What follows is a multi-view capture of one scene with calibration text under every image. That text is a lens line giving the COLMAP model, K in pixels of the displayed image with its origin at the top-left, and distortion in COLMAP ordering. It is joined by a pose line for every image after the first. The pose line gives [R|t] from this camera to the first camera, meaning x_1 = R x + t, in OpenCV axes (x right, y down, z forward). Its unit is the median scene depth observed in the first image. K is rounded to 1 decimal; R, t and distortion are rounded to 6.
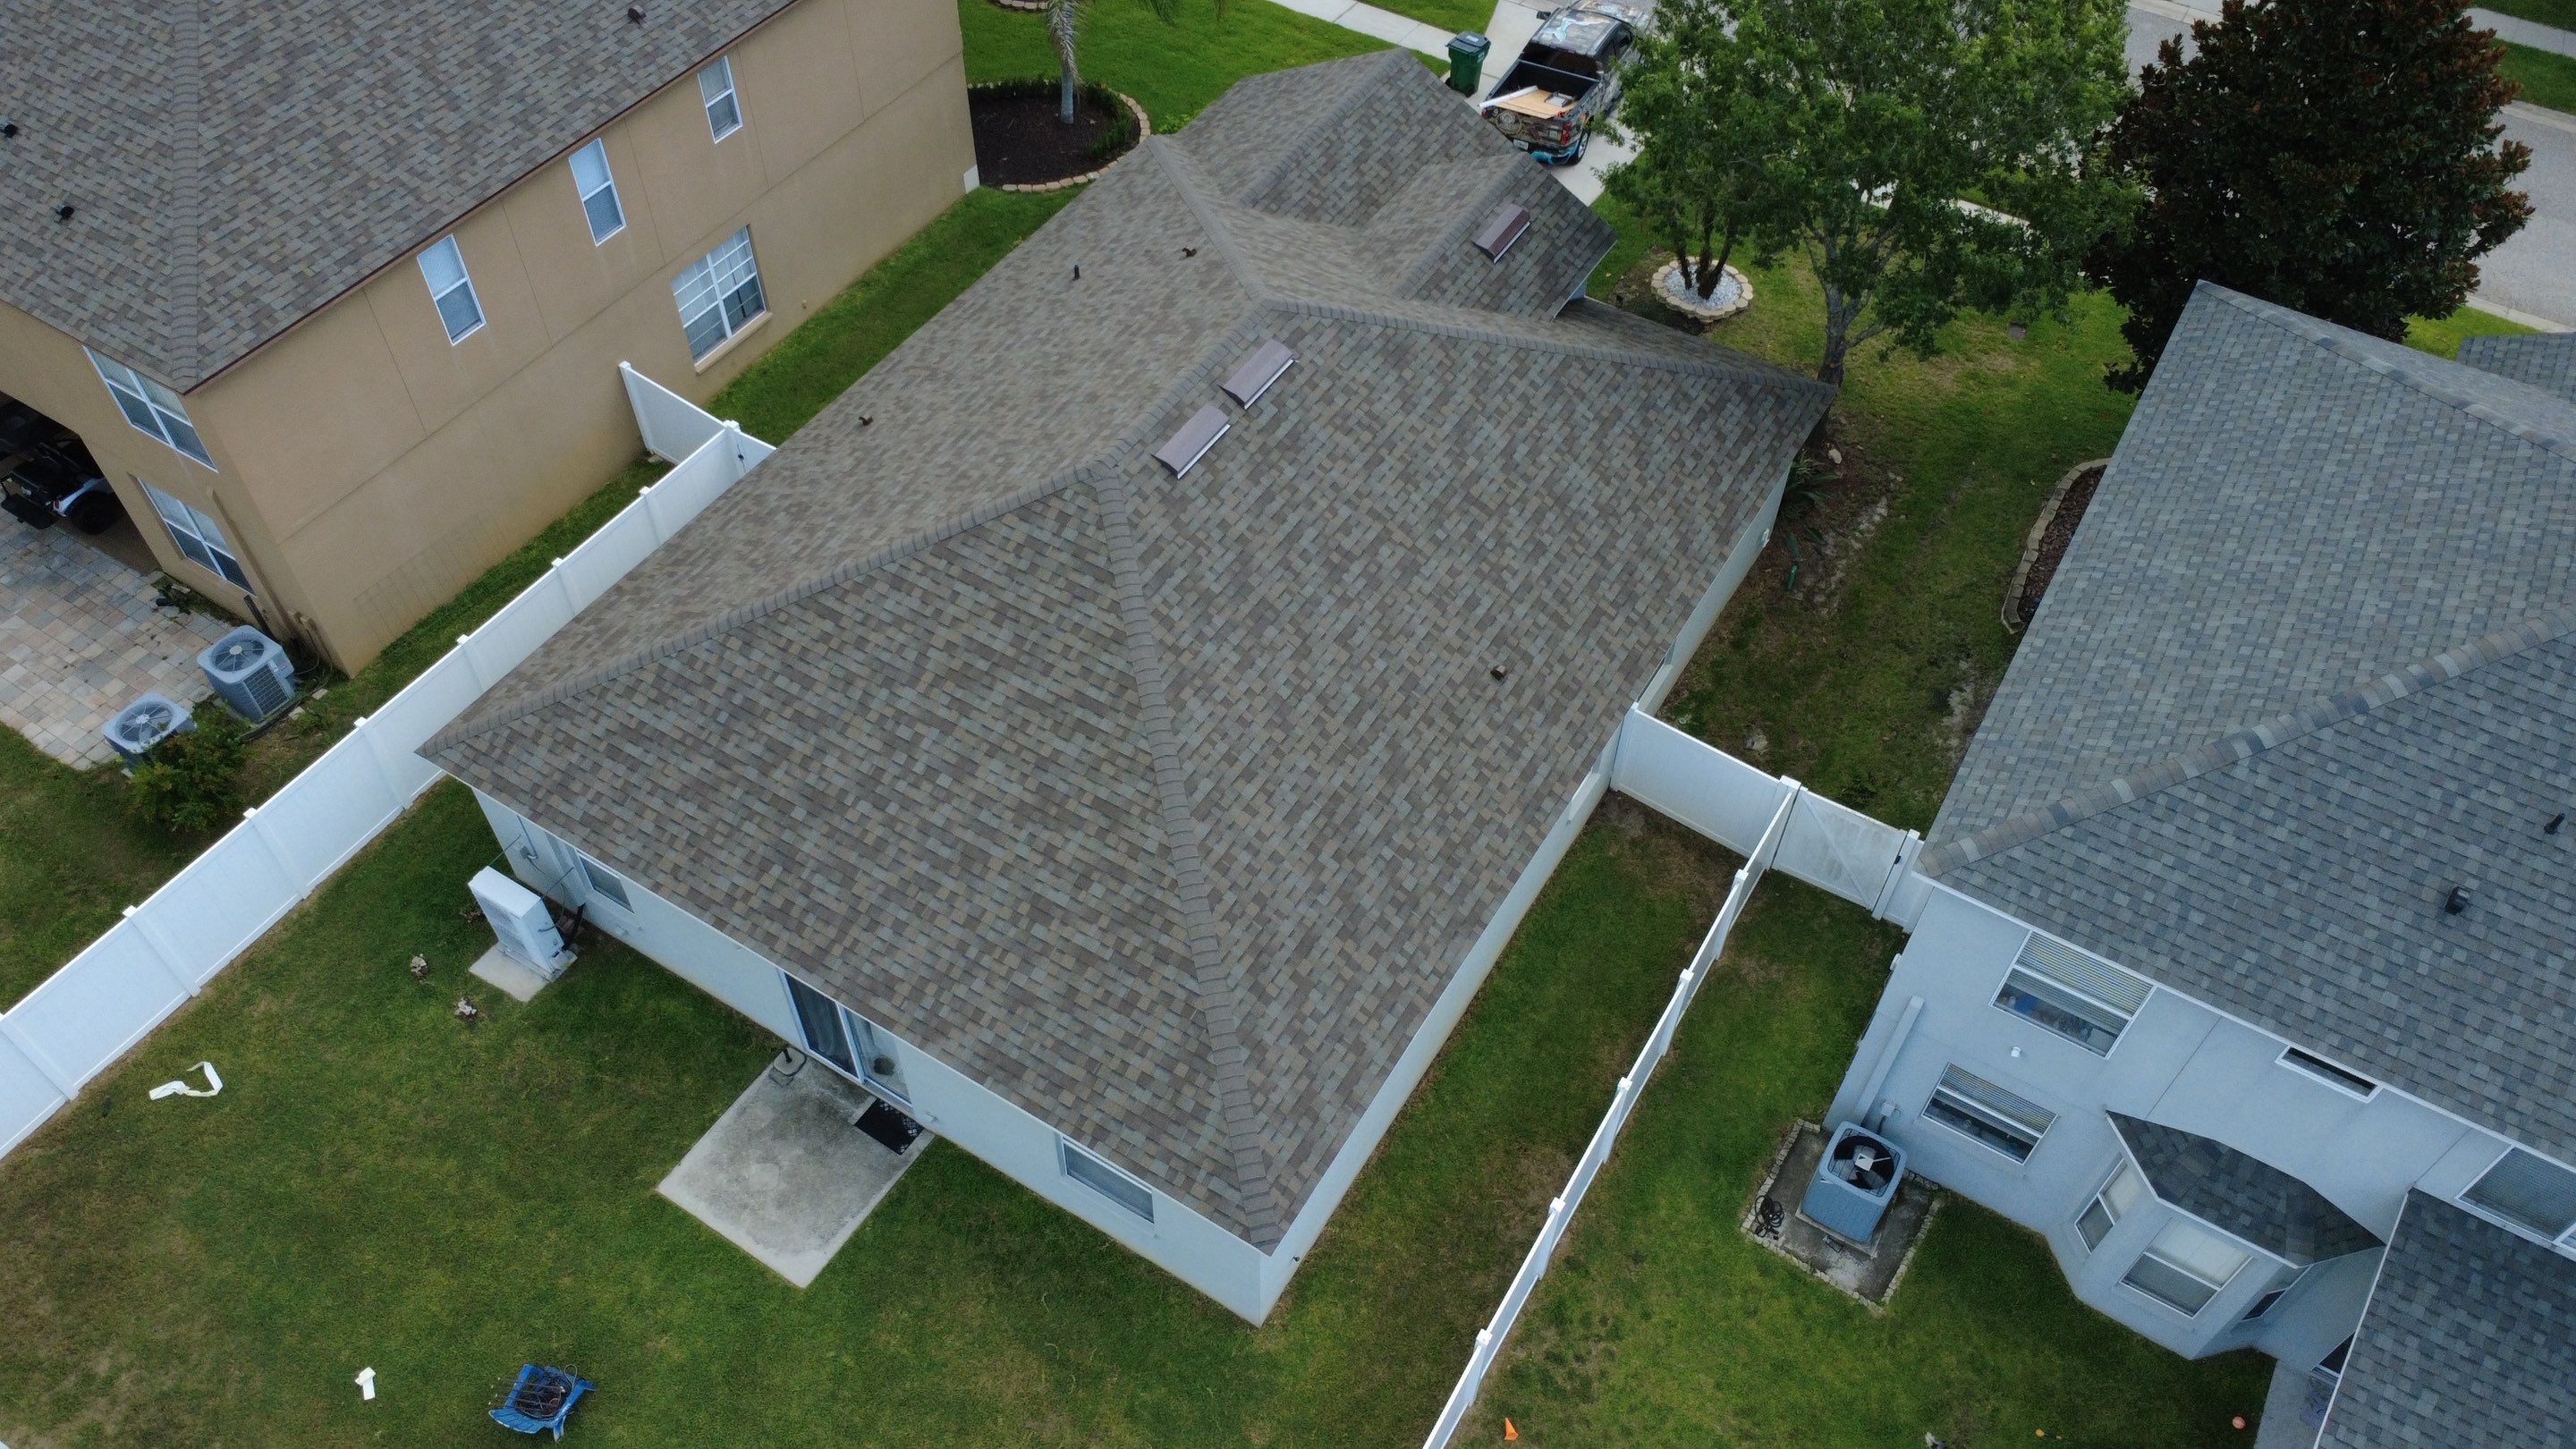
lens RADIAL K [[1877.1, 0, 1282.5], [0, 1877.1, 718.2], [0, 0, 1]] dist [-0.003247, 0.007580]
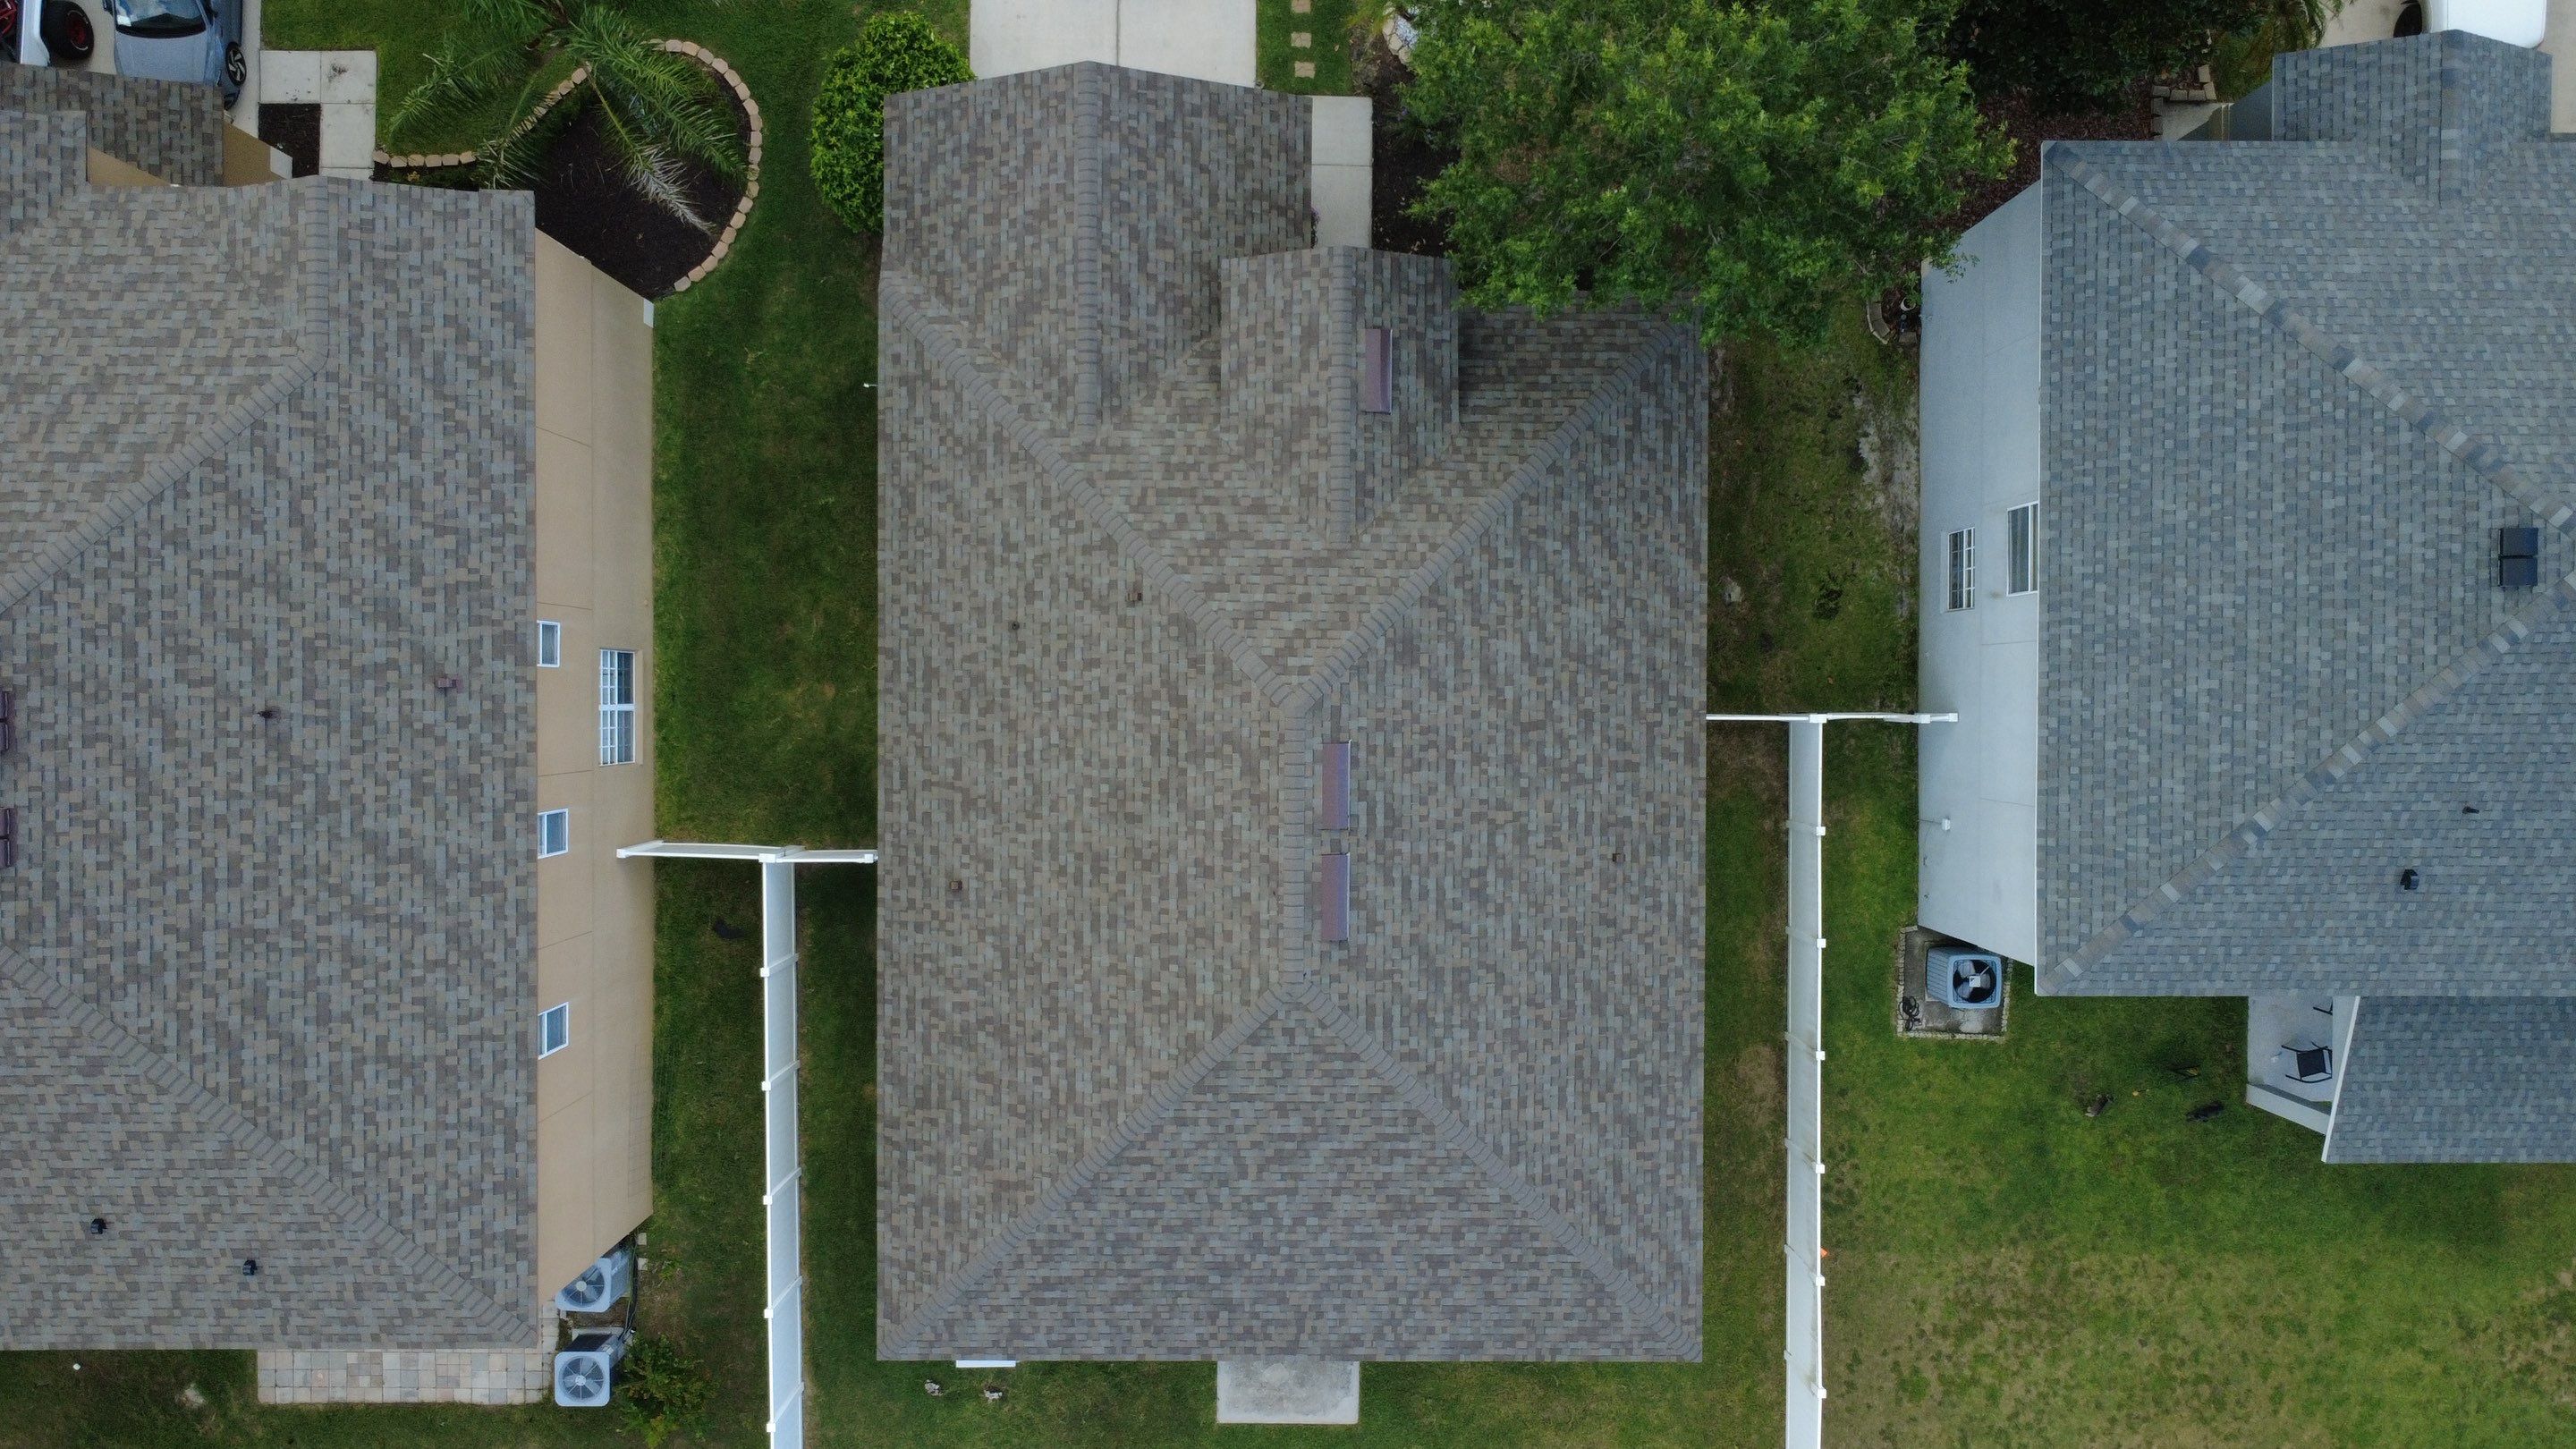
lens RADIAL K [[1877.1, 0, 1282.5], [0, 1877.1, 722.7], [0, 0, 1]] dist [-0.003247, 0.007580]
pose [[0.853833, -0.520326, -0.015151, -0.003629], [0.400561, 0.638158, 0.657500, -0.976147], [-0.332446, -0.567464, 0.753302, 0.236325]]
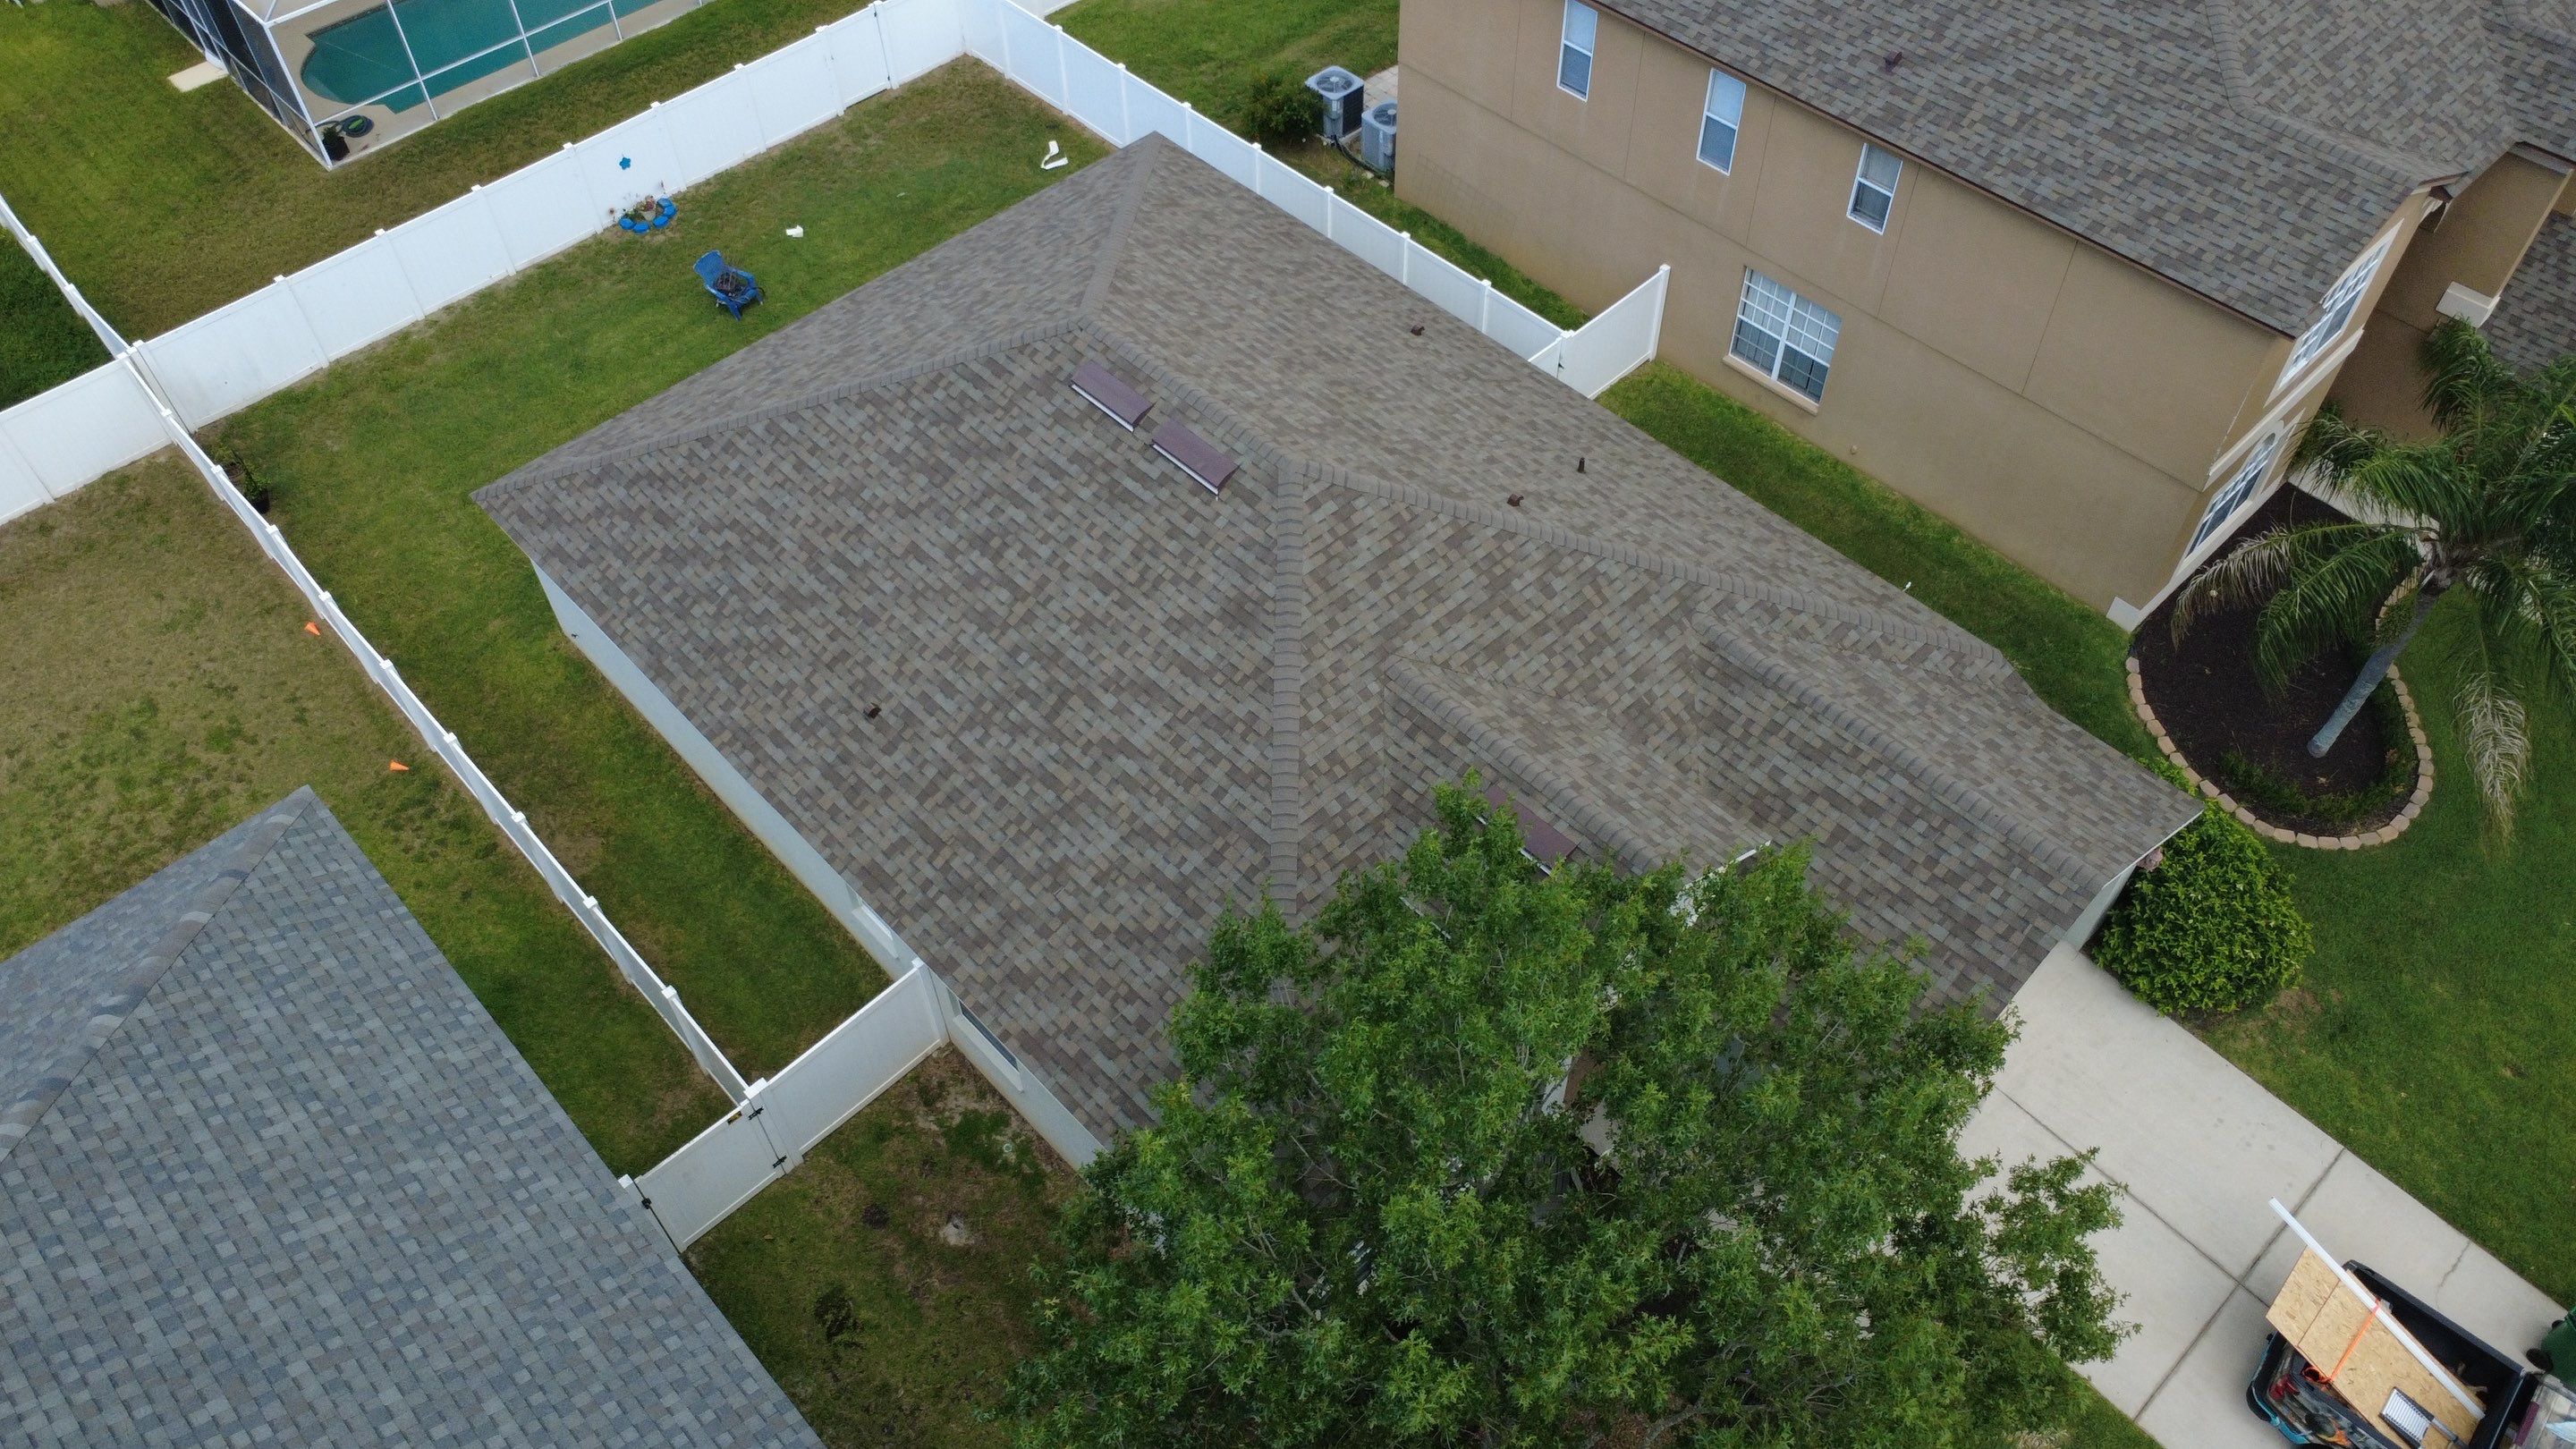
lens RADIAL K [[1877.1, 0, 1285.7], [0, 1877.1, 717.9], [0, 0, 1]] dist [-0.003247, 0.007580]
pose [[-0.258445, 0.737341, -0.624127, 0.682982], [-0.728285, 0.275750, 0.627346, -0.802882], [0.634671, 0.616676, 0.465729, 0.717553]]
